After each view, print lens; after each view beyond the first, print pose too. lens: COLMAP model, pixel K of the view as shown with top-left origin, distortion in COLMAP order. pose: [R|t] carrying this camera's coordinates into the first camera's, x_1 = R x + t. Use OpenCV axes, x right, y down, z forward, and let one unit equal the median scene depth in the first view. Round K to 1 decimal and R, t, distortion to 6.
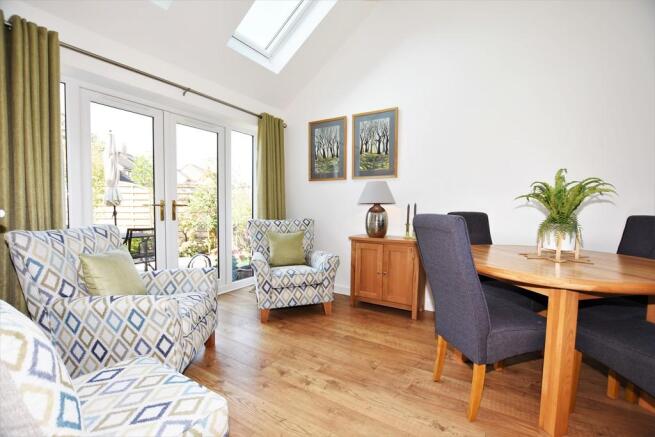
lens RADIAL K [[288.9, 0, 327.9], [0, 288.9, 221.0], [0, 0, 1]] dist [-0.016525, -0.000013]
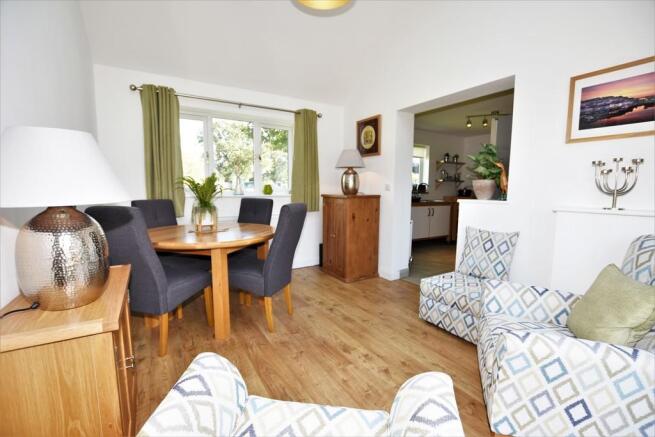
lens RADIAL K [[288.9, 0, 327.3], [0, 288.9, 219.8], [0, 0, 1]] dist [-0.016525, -0.000013]
pose [[-0.891656, -0.061389, 0.448531, -0.408012], [0.011513, 0.987368, 0.158024, -0.153446], [-0.452566, 0.146067, -0.879686, 1.980238]]
